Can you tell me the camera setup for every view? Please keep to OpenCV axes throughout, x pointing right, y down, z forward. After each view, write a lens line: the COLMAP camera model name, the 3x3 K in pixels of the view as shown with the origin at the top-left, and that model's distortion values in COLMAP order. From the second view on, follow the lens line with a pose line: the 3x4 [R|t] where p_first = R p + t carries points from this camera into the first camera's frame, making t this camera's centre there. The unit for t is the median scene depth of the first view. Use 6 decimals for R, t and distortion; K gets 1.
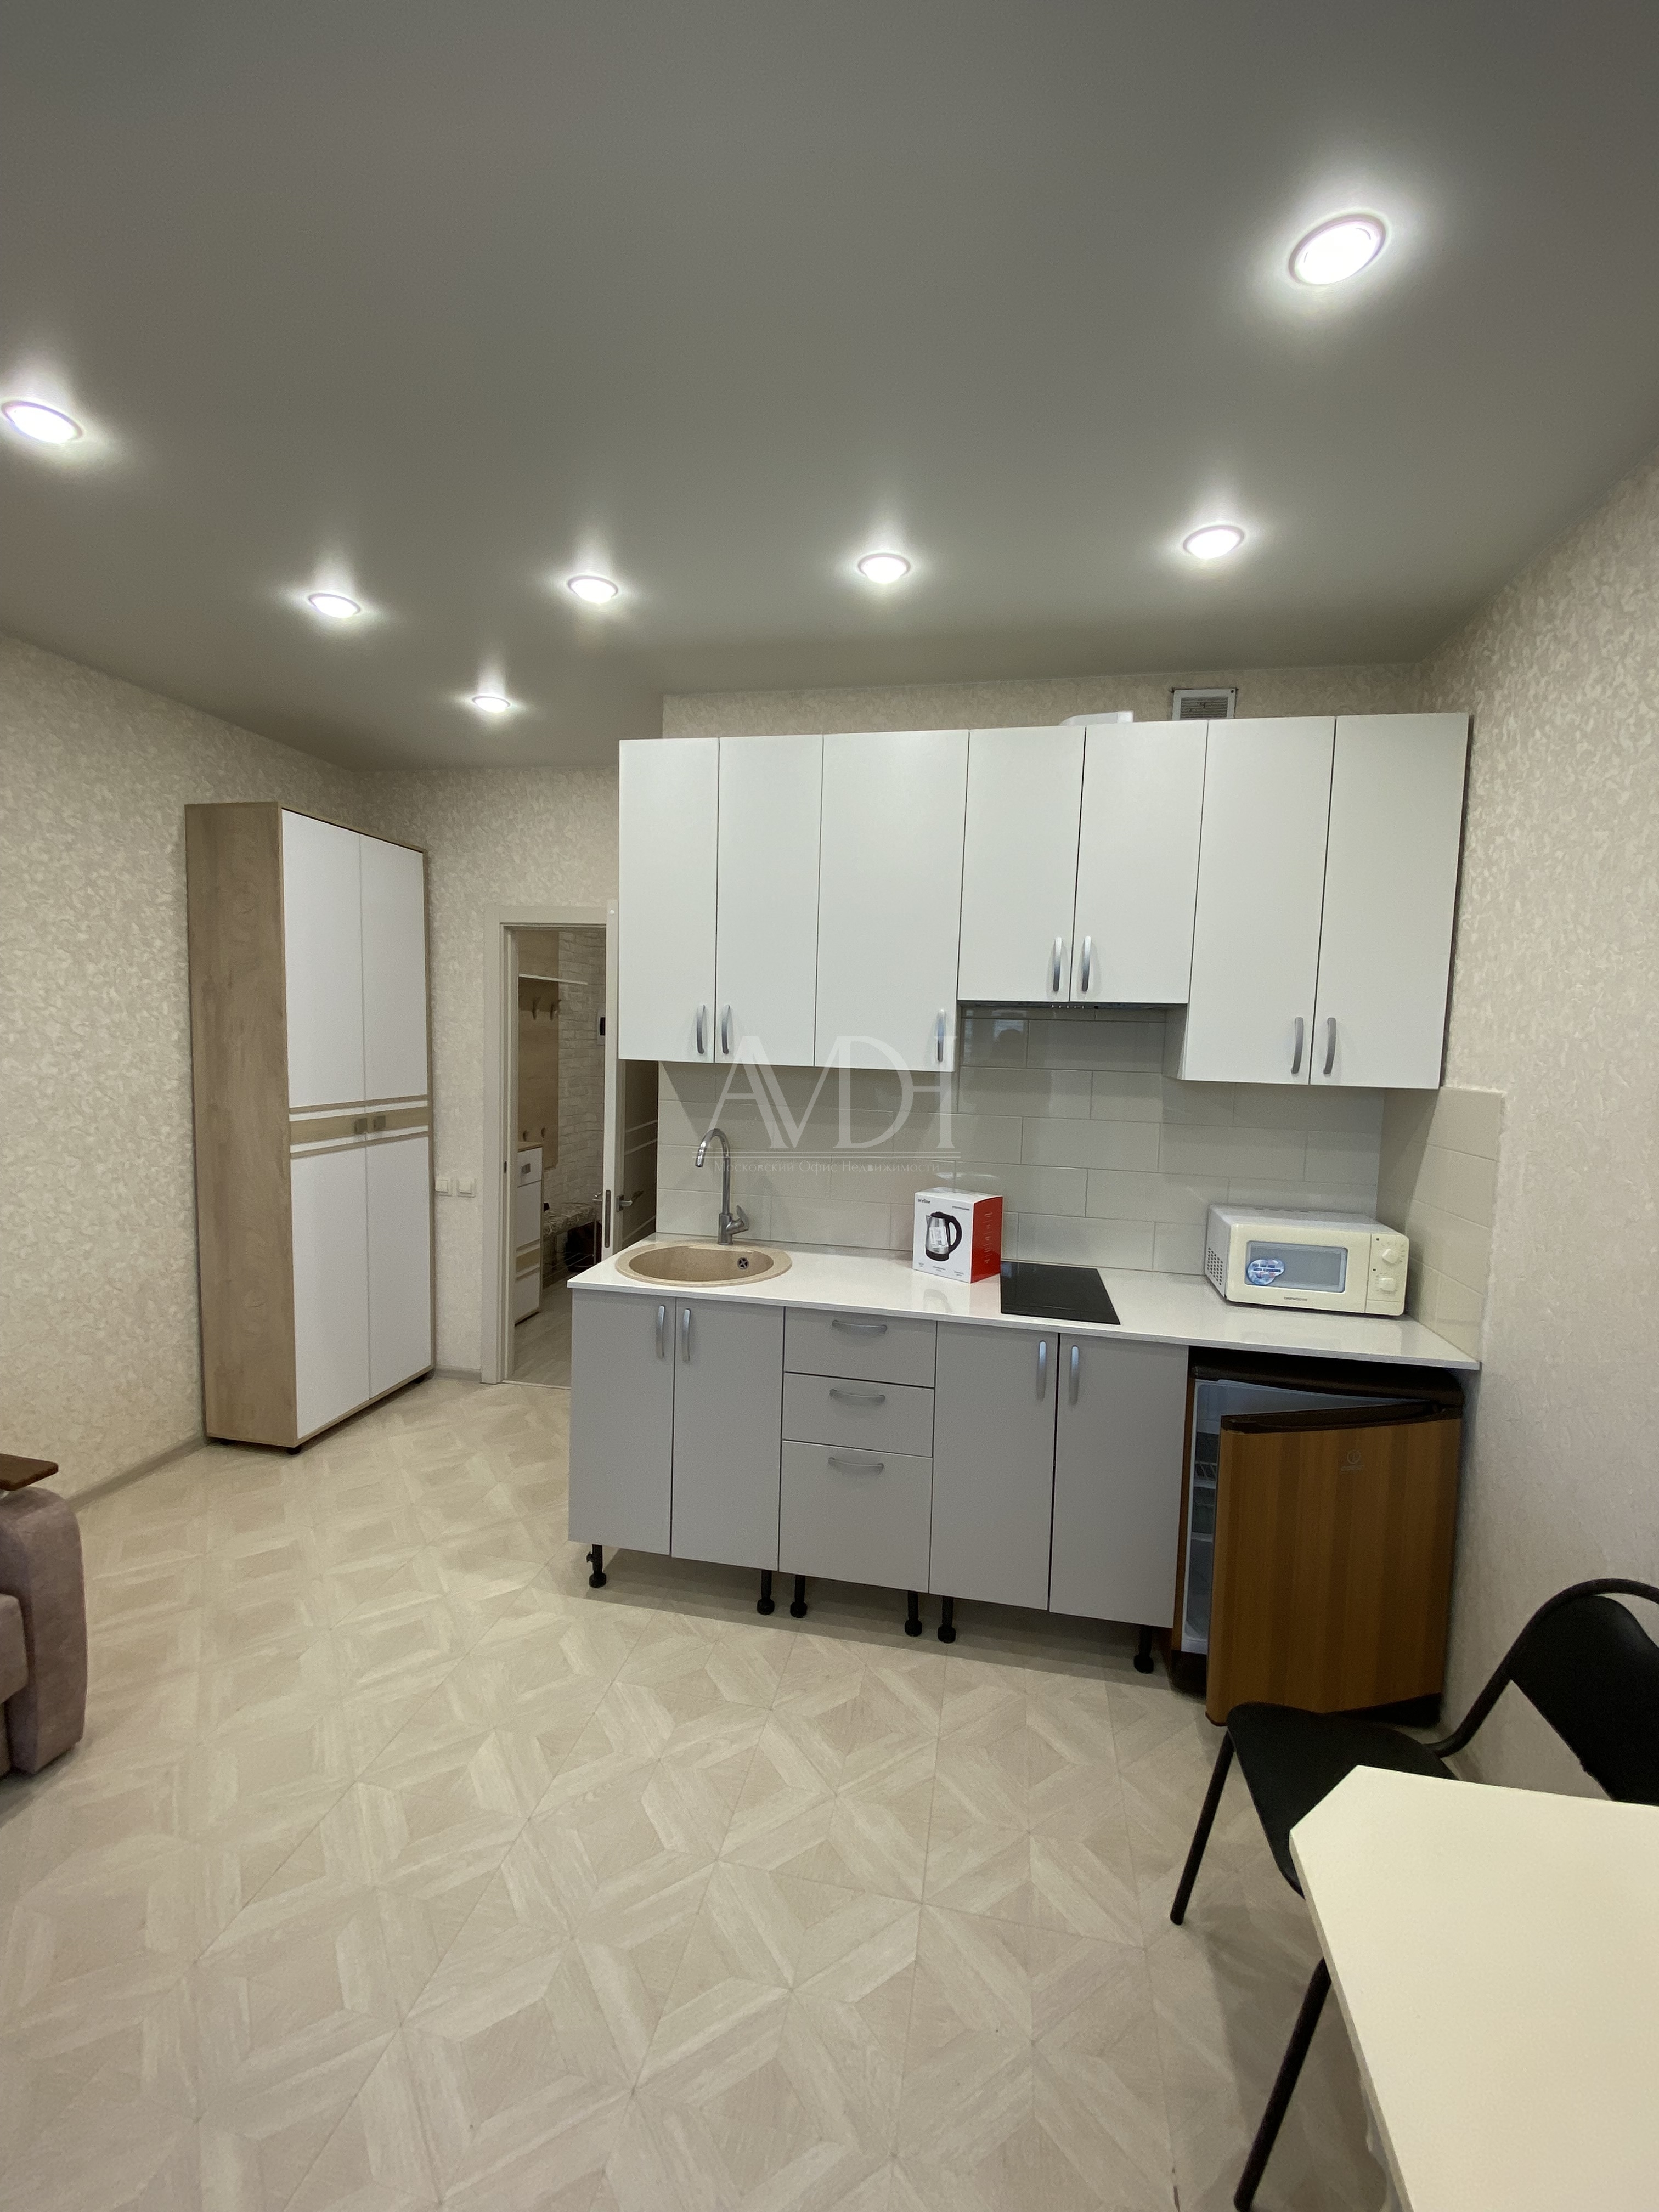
lens RADIAL K [[888.5, 0, 829.4], [0, 888.5, 1101.2], [0, 0, 1]] dist [0.029089, -0.023286]
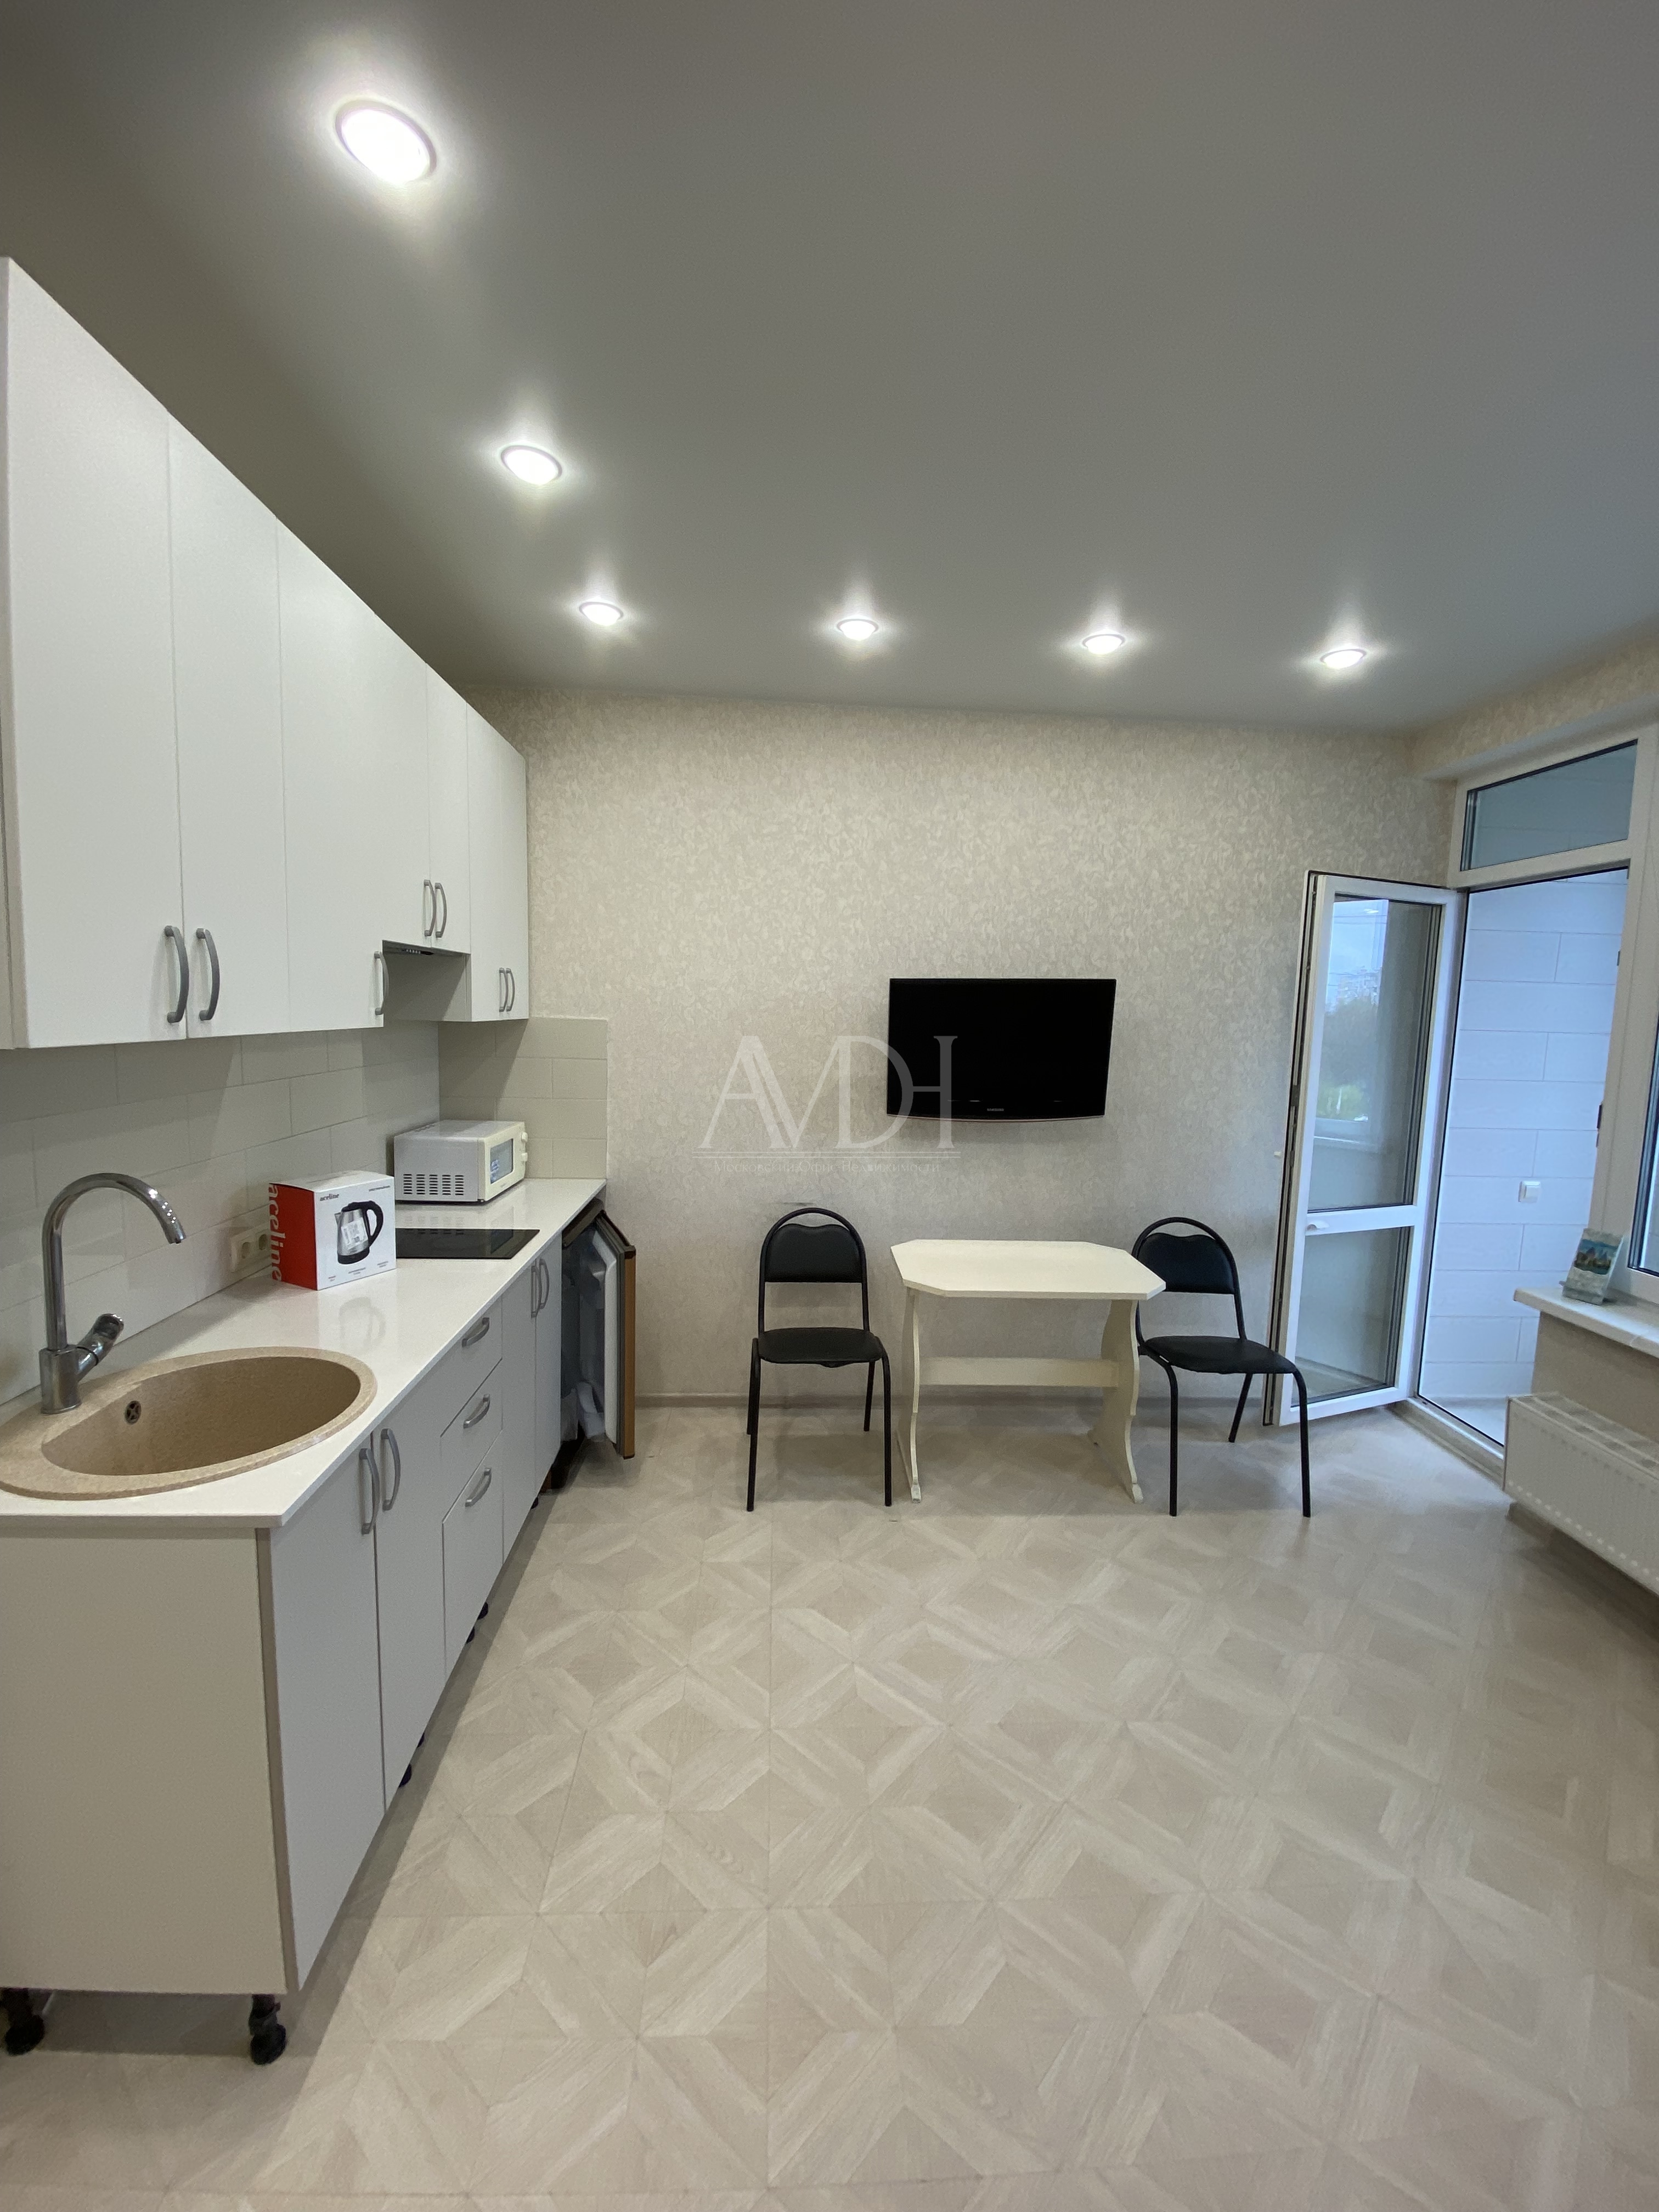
lens RADIAL K [[893.2, 0, 832.7], [0, 893.2, 1101.2], [0, 0, 1]] dist [0.051216, -0.030998]
pose [[-0.249382, -0.142167, 0.957913, -0.871005], [0.033297, 0.987322, 0.155200, -0.092194], [-0.967833, 0.070600, -0.241487, 0.873699]]
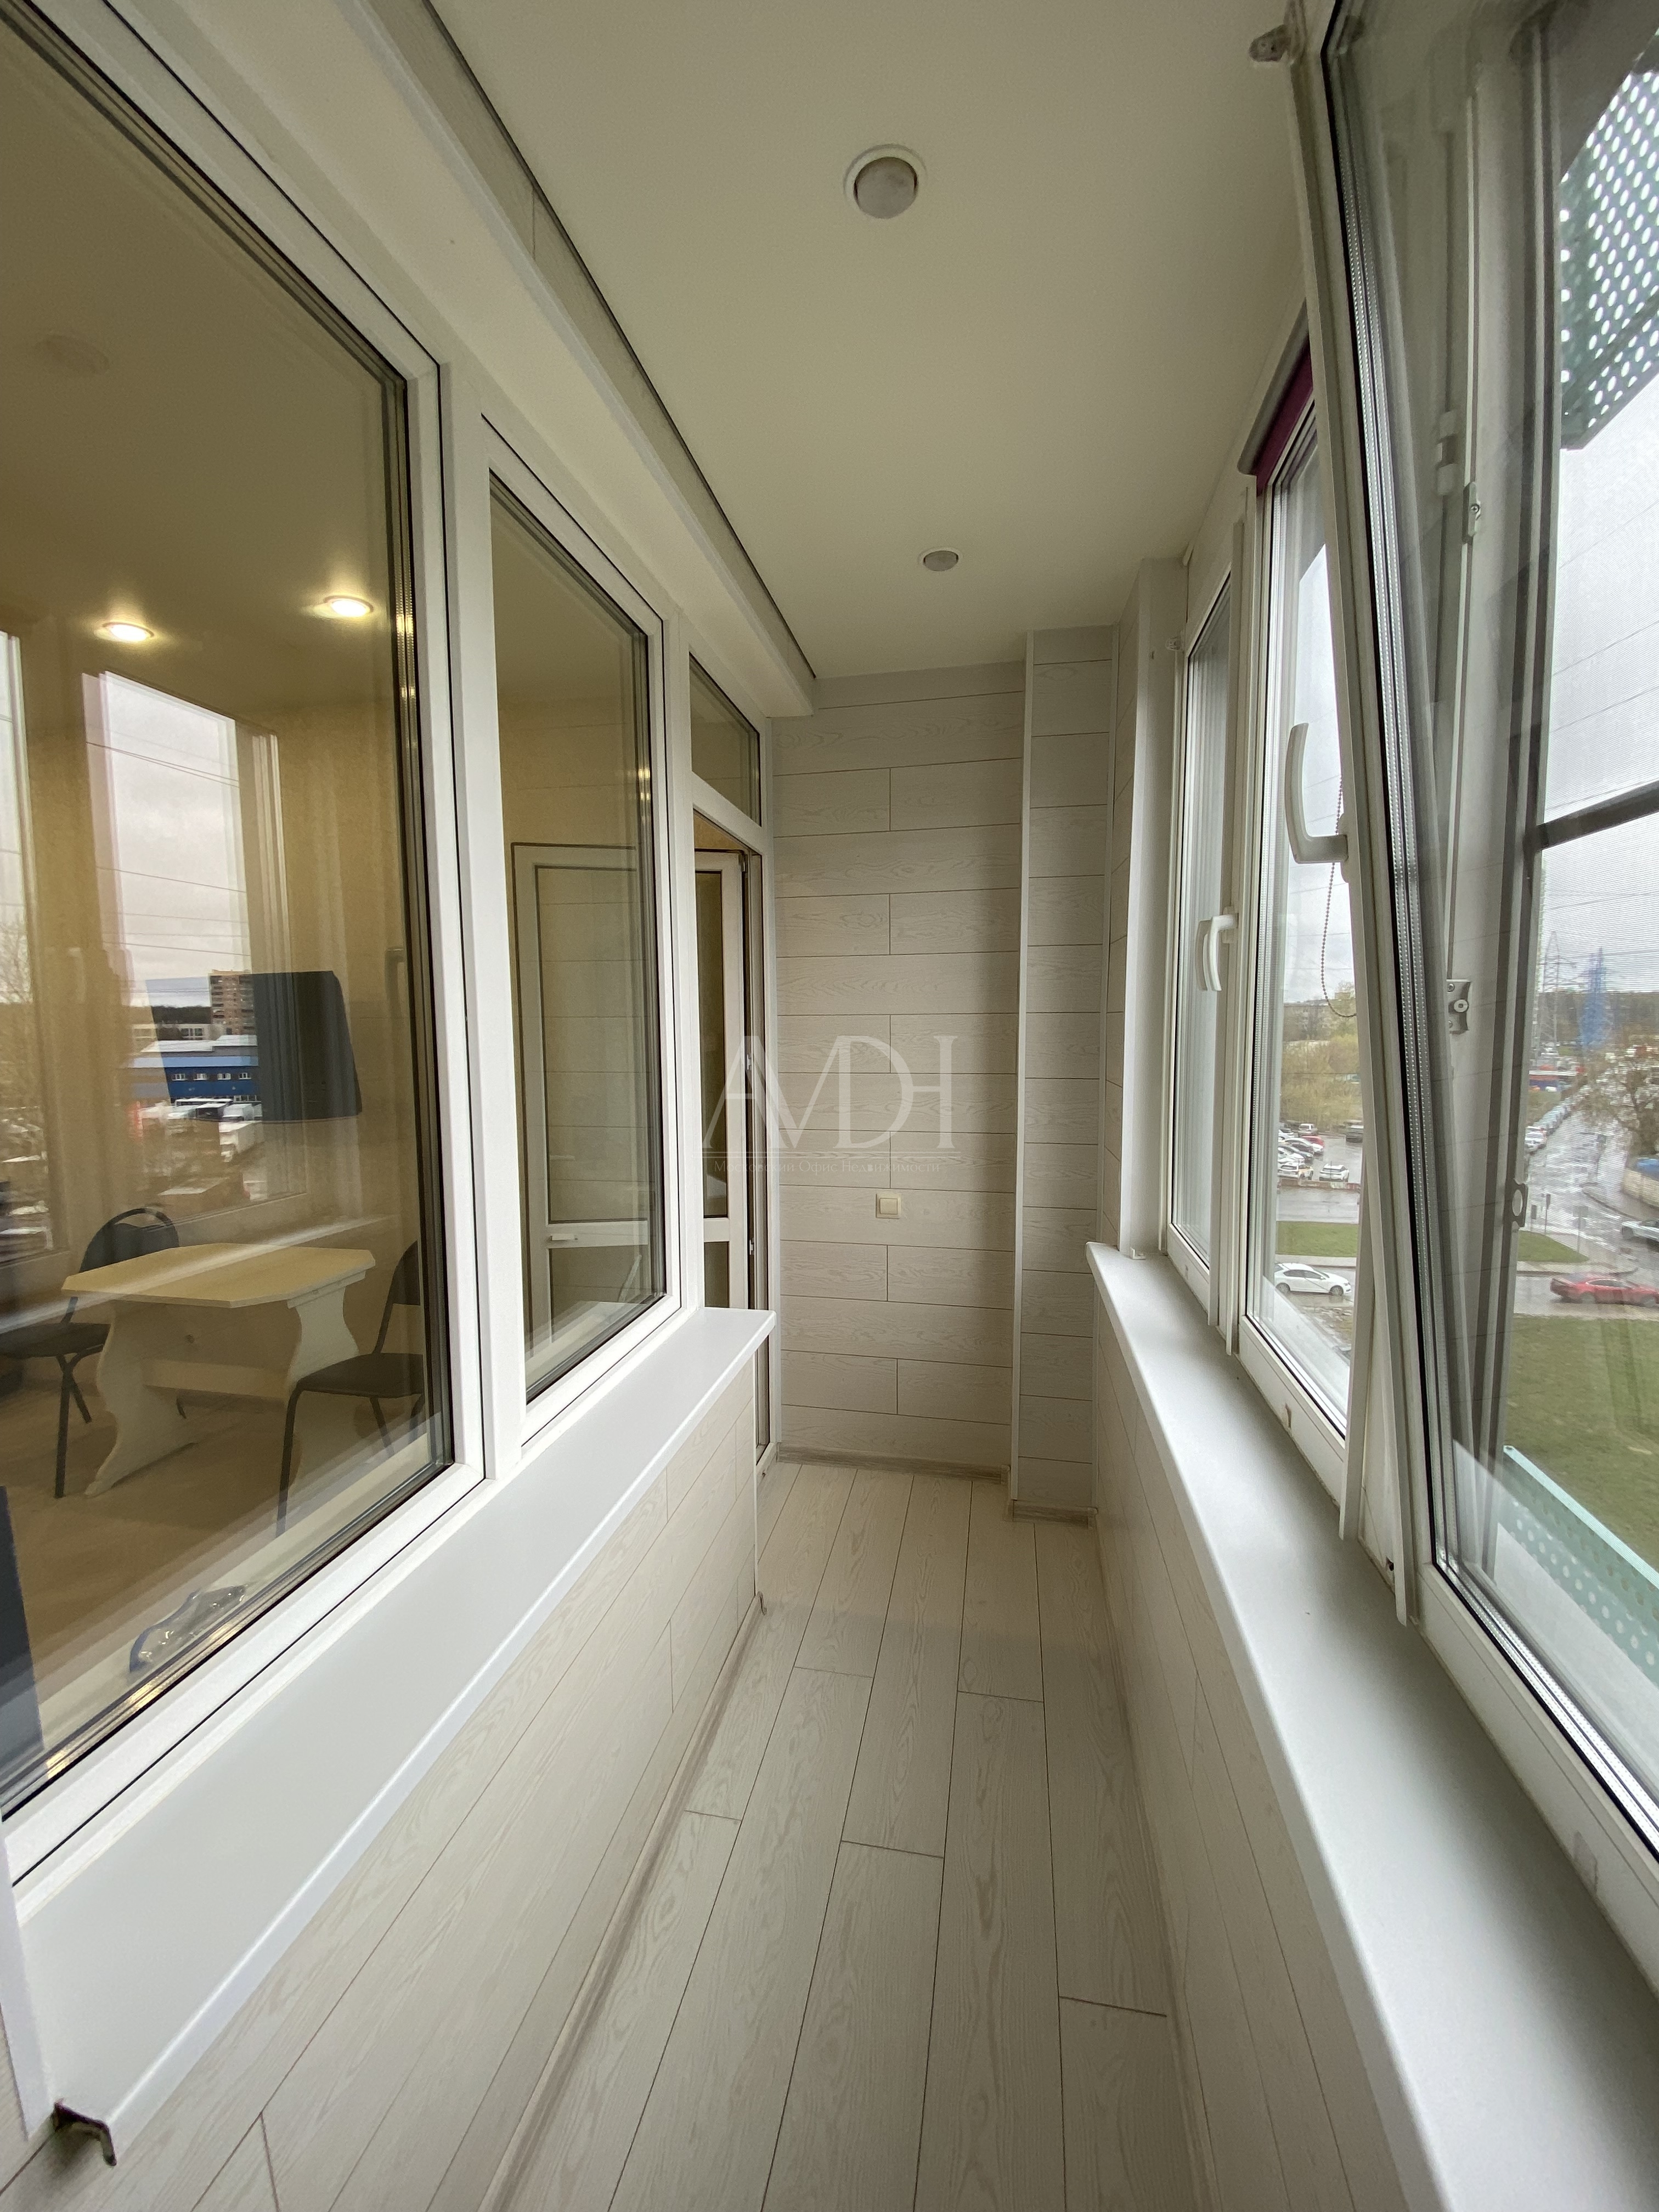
lens RADIAL K [[893.2, 0, 832.7], [0, 893.2, 1101.2], [0, 0, 1]] dist [0.051216, -0.030998]
pose [[0.014262, -0.130554, 0.991339, -0.967118], [0.076486, 0.988677, 0.129104, 0.020018], [-0.996969, 0.073982, 0.024086, -0.663369]]
